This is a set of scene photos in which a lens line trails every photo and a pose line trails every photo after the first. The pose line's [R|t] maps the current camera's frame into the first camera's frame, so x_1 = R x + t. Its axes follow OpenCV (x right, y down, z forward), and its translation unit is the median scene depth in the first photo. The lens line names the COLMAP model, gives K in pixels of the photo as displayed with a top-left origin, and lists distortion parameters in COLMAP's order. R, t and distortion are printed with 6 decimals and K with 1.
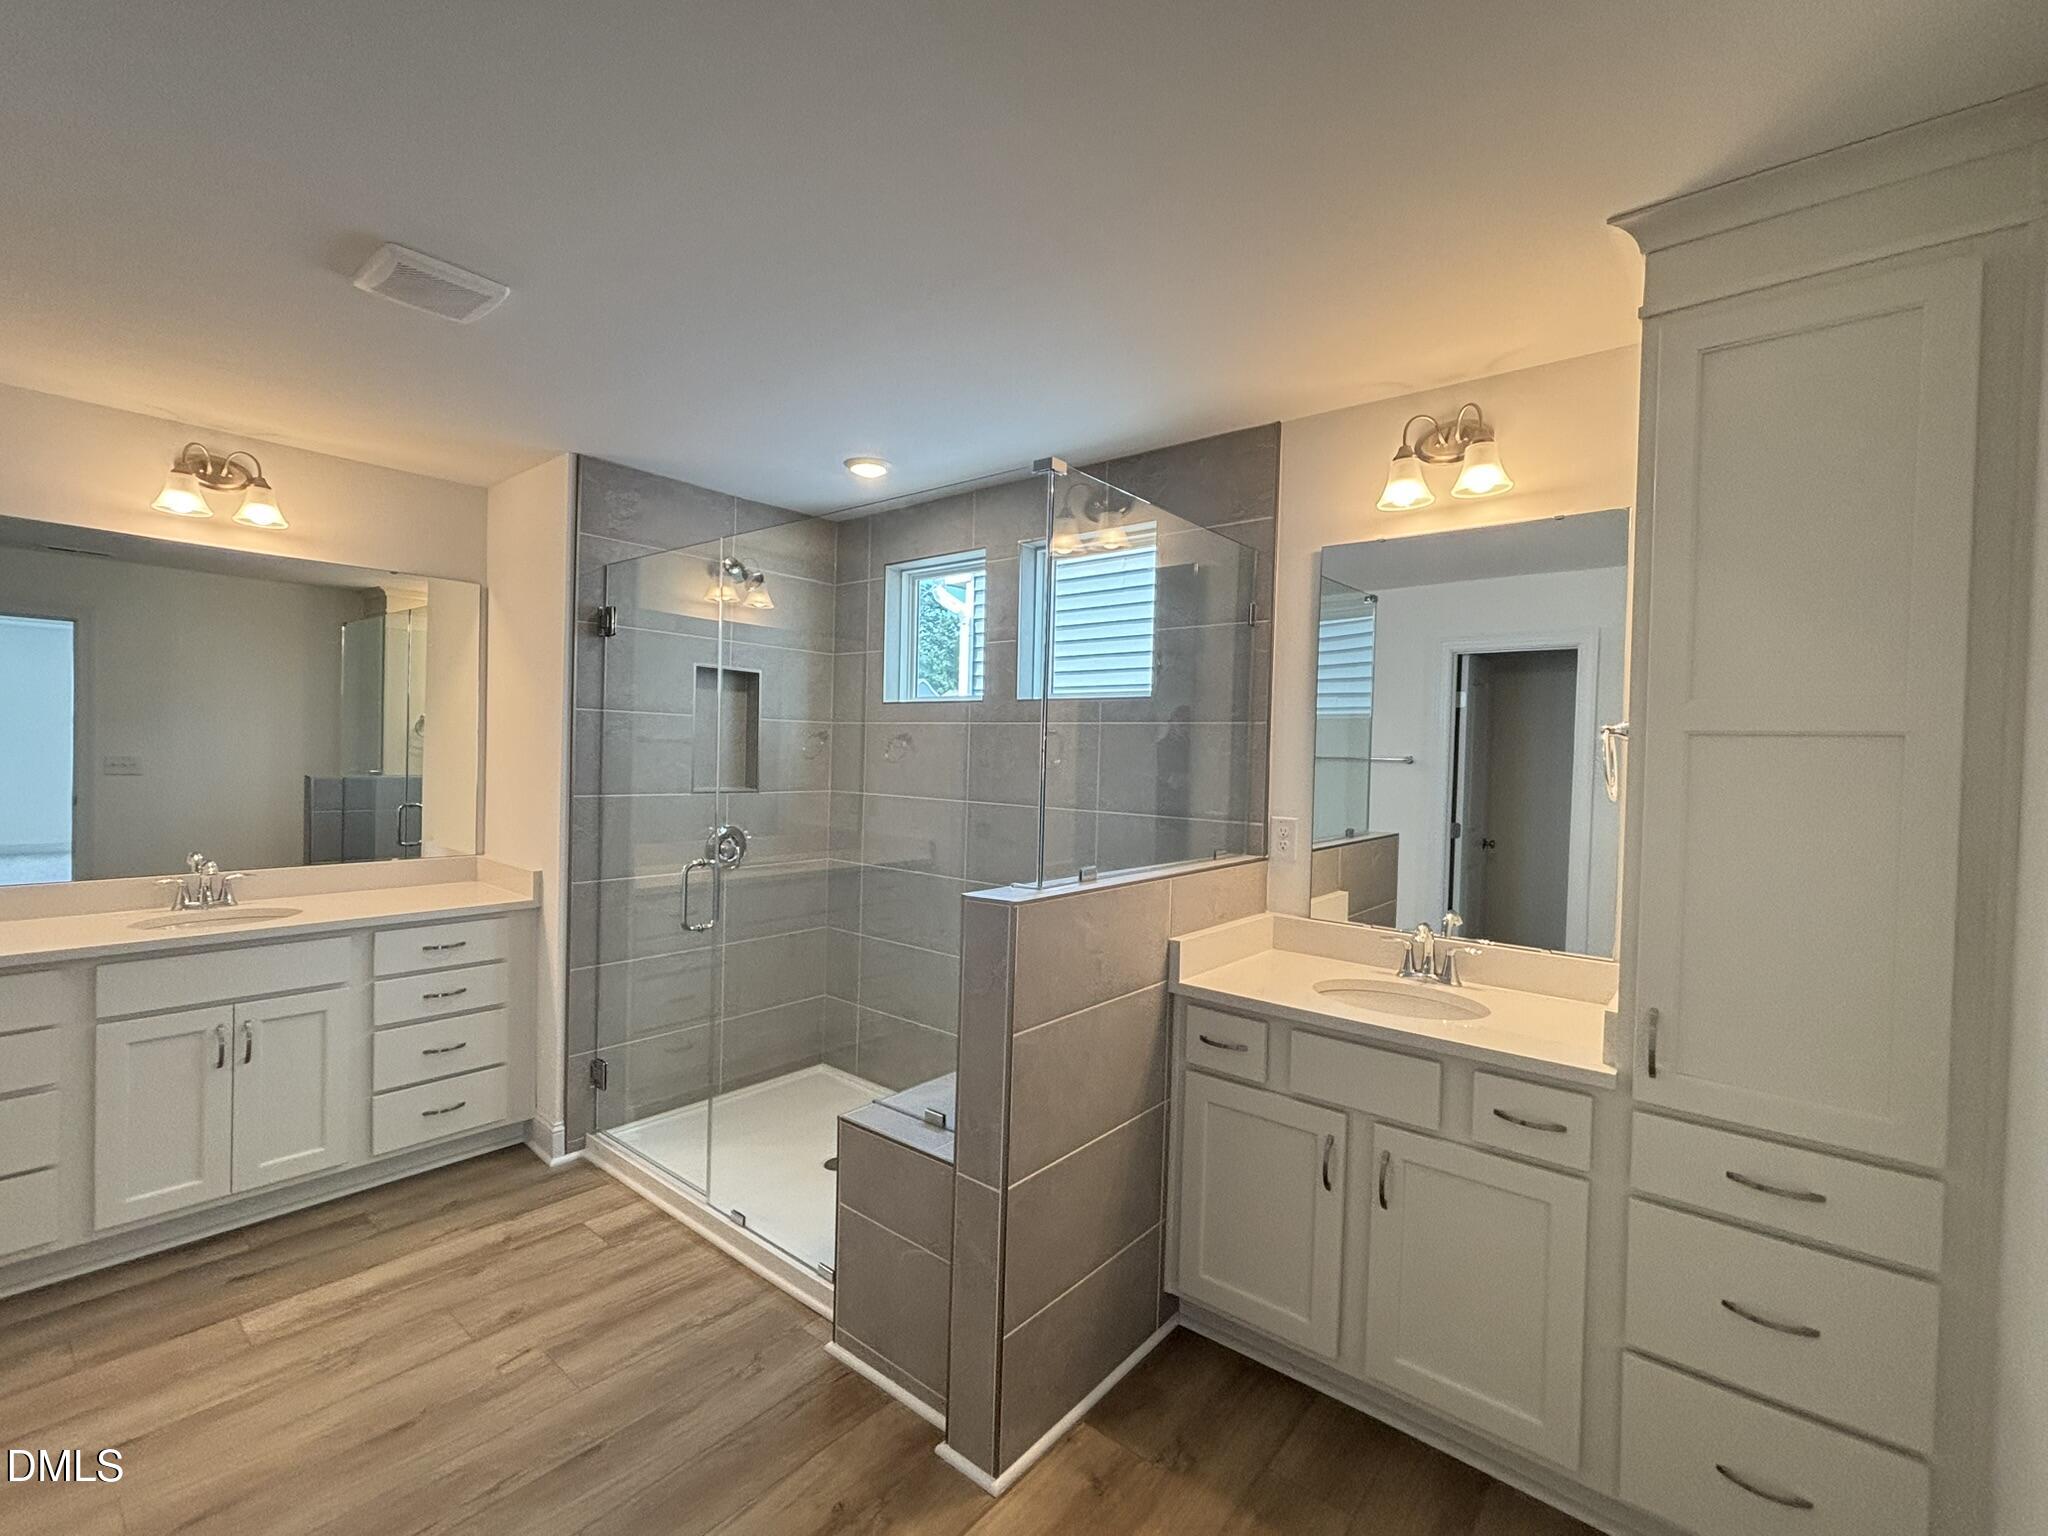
lens RADIAL K [[894.3, 0, 1016.6], [0, 894.3, 766.4], [0, 0, 1]] dist [-0.002862, -0.000495]
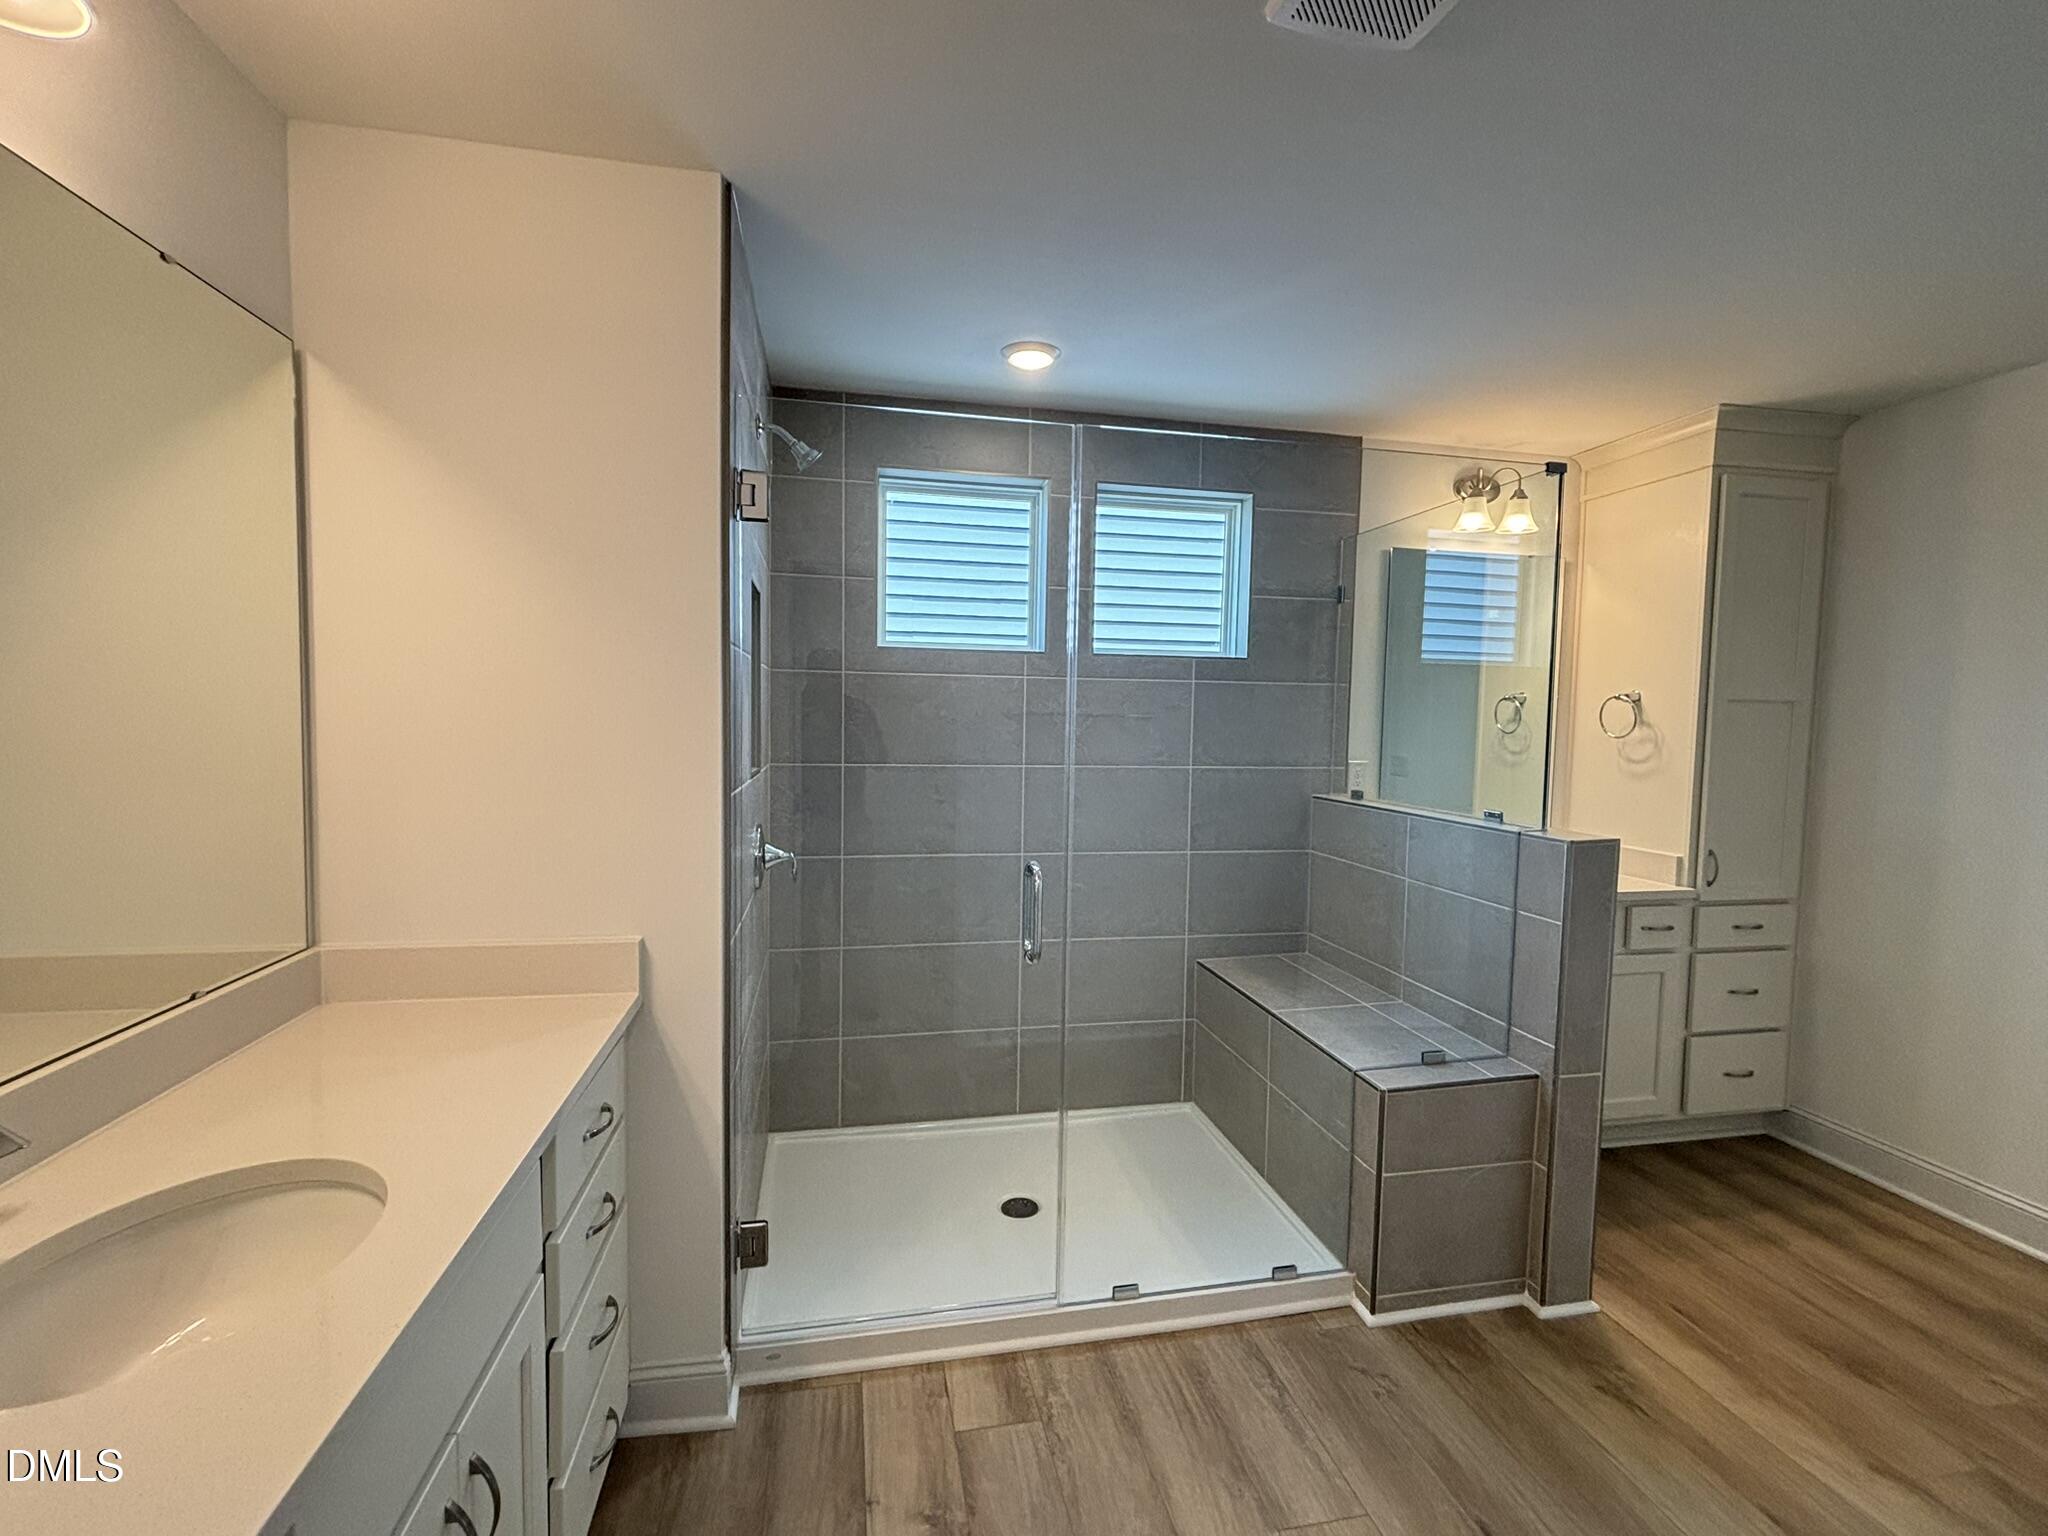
lens RADIAL K [[894.3, 0, 1019.4], [0, 894.3, 770.9], [0, 0, 1]] dist [-0.002862, -0.000495]
pose [[0.626186, -0.063057, 0.777119, -1.027178], [0.013110, 0.997435, 0.070370, -0.024526], [-0.779563, -0.033877, 0.625407, 0.620174]]
